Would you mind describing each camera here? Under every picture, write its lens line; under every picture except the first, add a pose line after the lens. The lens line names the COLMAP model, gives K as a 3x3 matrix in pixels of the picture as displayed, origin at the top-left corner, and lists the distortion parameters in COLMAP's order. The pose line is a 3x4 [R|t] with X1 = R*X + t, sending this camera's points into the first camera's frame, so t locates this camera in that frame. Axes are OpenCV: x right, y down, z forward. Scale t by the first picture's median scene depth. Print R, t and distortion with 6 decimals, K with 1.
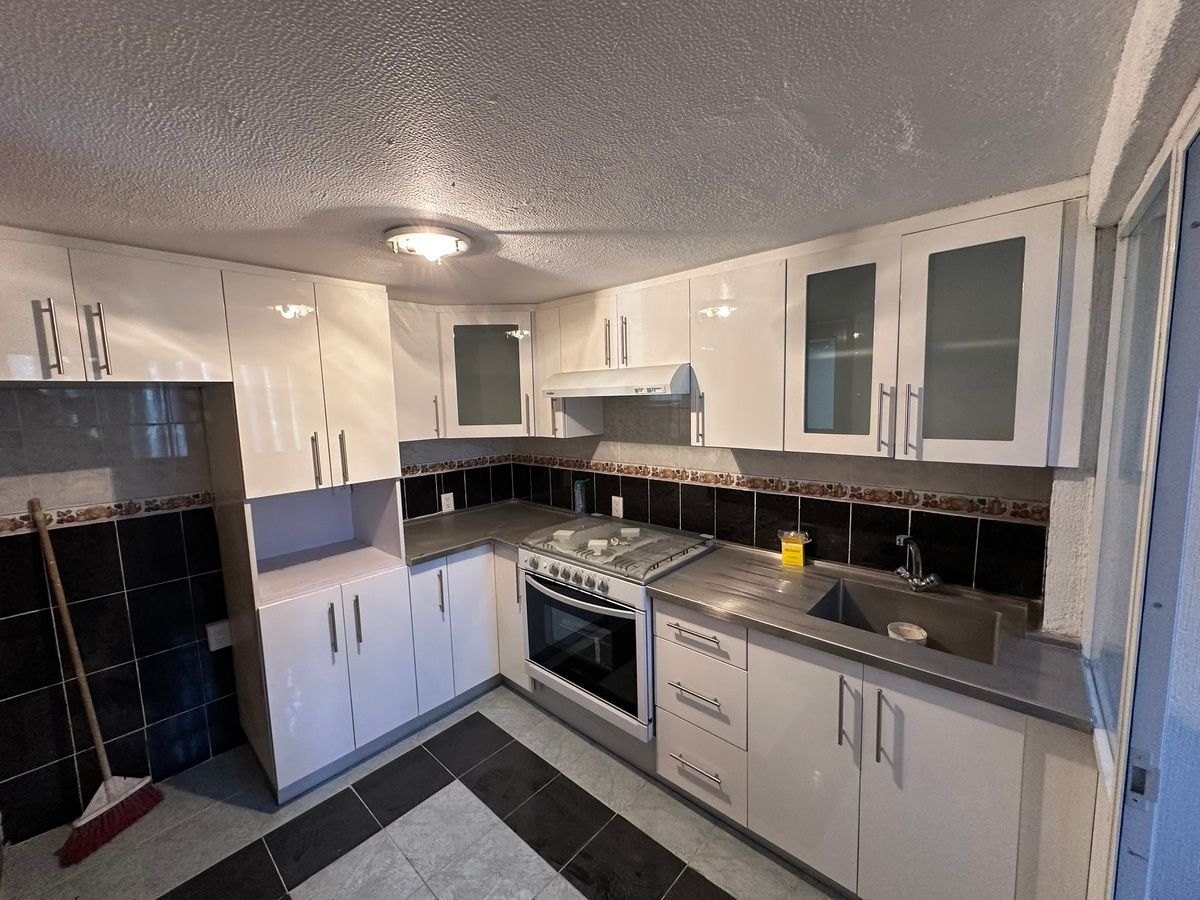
lens RADIAL K [[478.3, 0, 602.9], [0, 478.3, 449.8], [0, 0, 1]] dist [-0.003347, 0.000466]
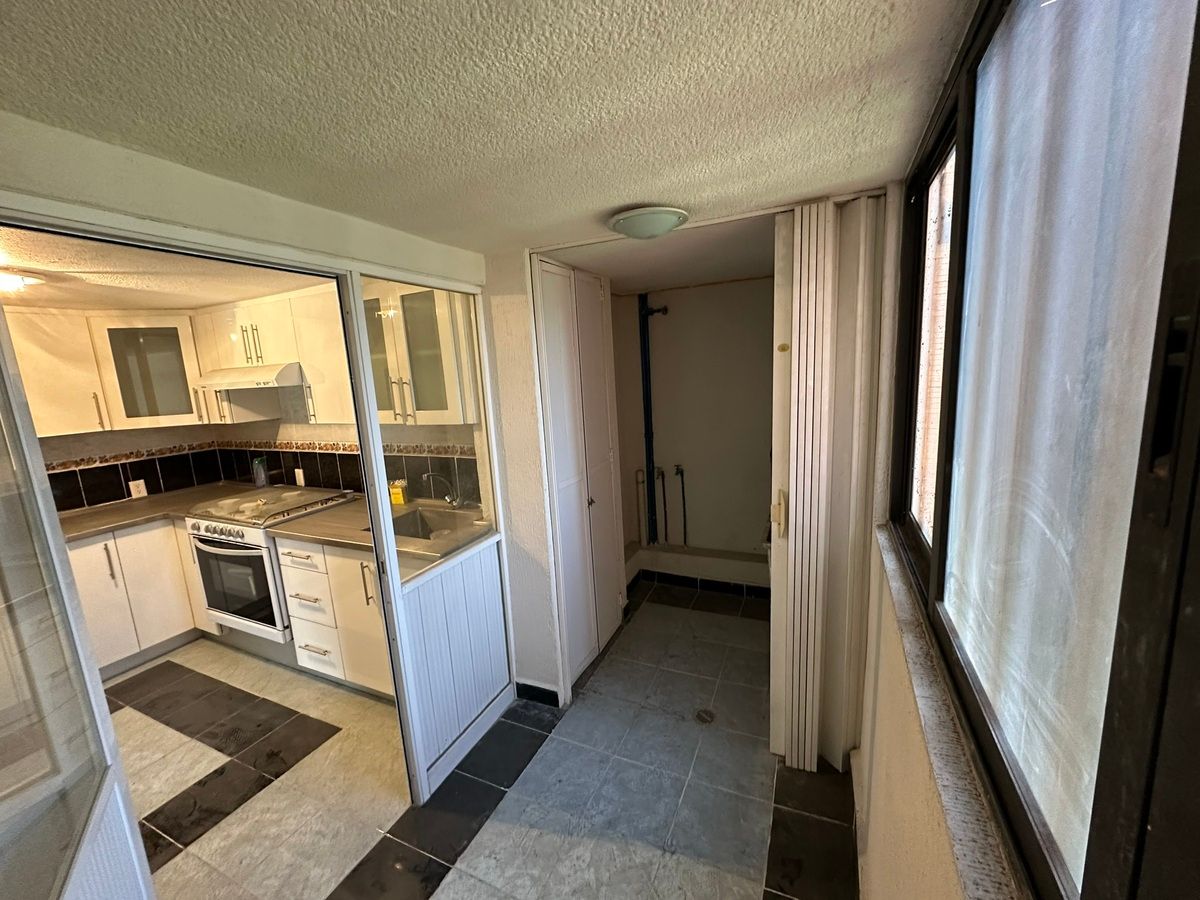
lens RADIAL K [[478.3, 0, 601.1], [0, 478.3, 449.9], [0, 0, 1]] dist [-0.003347, 0.000466]
pose [[0.956063, -0.074980, 0.283409, 0.491065], [0.061926, 0.996578, 0.054755, 0.035049], [-0.286545, -0.034799, 0.957435, -0.437986]]
